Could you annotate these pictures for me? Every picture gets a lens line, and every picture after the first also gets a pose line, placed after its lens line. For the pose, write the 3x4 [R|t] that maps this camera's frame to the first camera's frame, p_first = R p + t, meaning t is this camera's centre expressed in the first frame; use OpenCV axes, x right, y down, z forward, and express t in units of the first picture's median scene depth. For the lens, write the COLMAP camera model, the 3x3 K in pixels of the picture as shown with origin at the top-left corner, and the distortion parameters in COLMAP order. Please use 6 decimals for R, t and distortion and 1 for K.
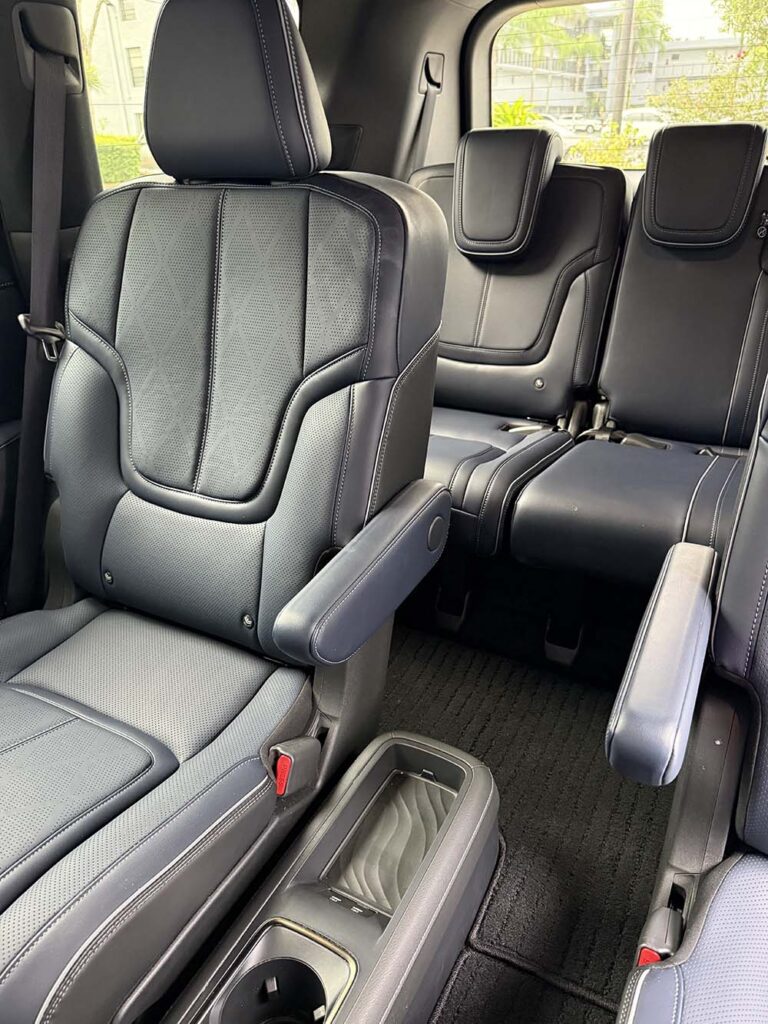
lens RADIAL K [[722.2, 0, 384.0], [0, 722.2, 512.0], [0, 0, 1]] dist [0.060601, -0.076120]
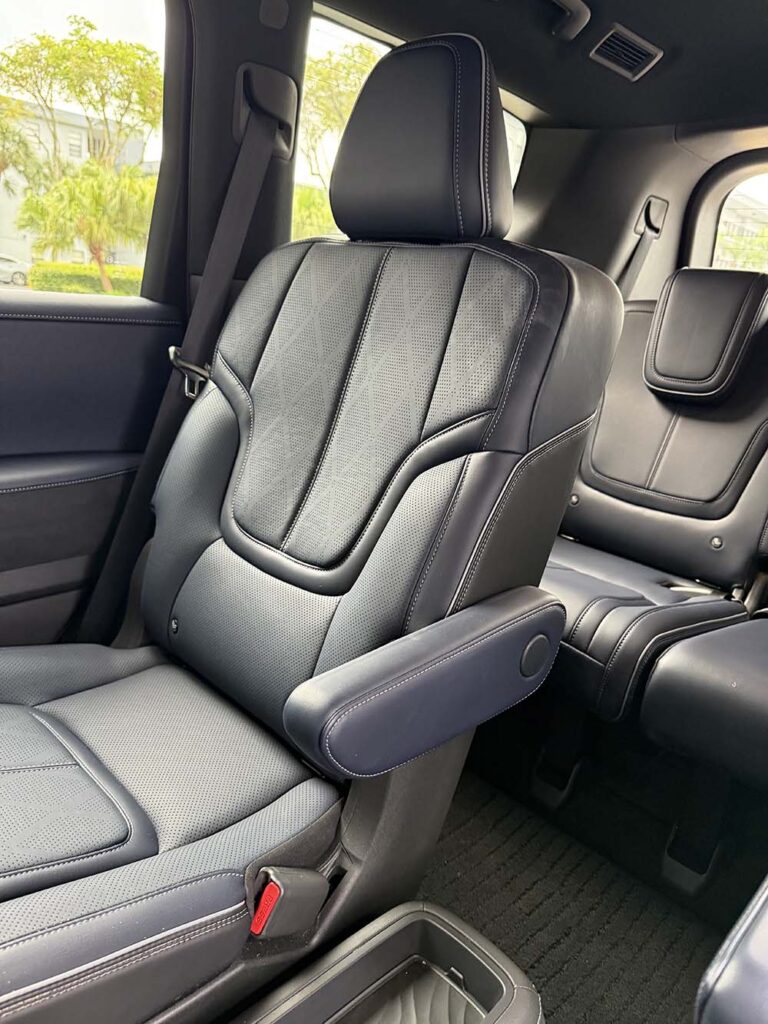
lens RADIAL K [[723.5, 0, 384.0], [0, 723.5, 512.0], [0, 0, 1]] dist [0.073087, -0.134726]
pose [[0.949527, 0.200019, -0.241643, 0.070348], [-0.245711, 0.953127, -0.176564, 0.056457], [0.195000, 0.227026, 0.954167, 0.162354]]
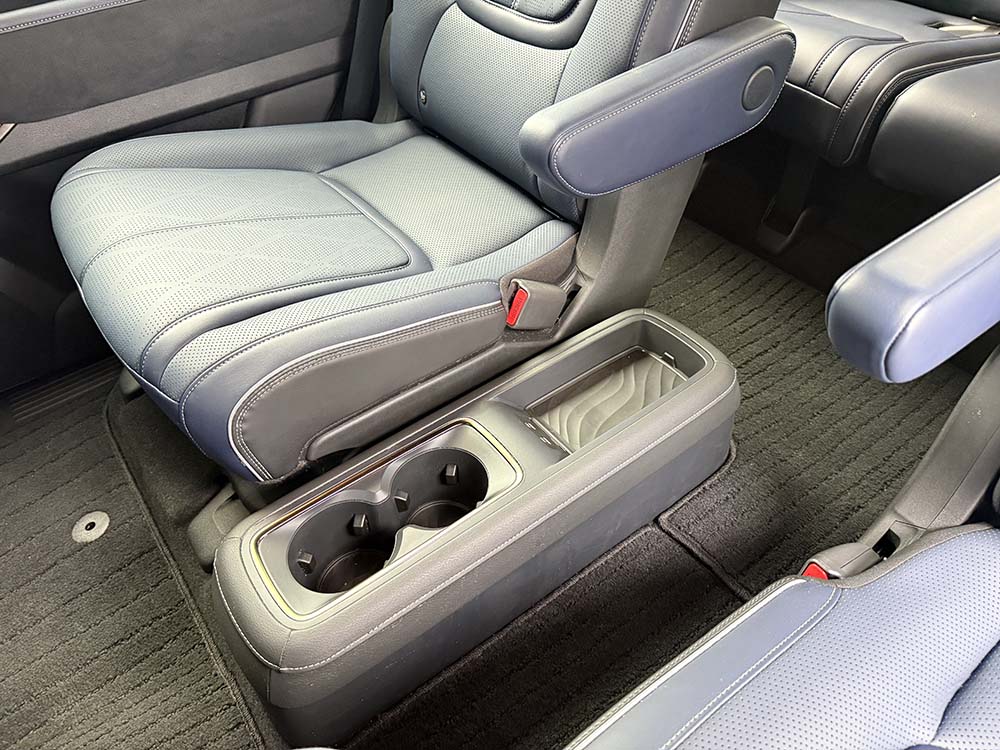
lens RADIAL K [[705.3, 0, 487.7], [0, 705.3, 355.5], [0, 0, 1]] dist [0.060601, -0.076120]
pose [[0.902484, 0.292734, -0.315957, 0.127408], [-0.191749, 0.929907, 0.313856, 0.107200], [0.385687, -0.222665, 0.895358, 0.086479]]
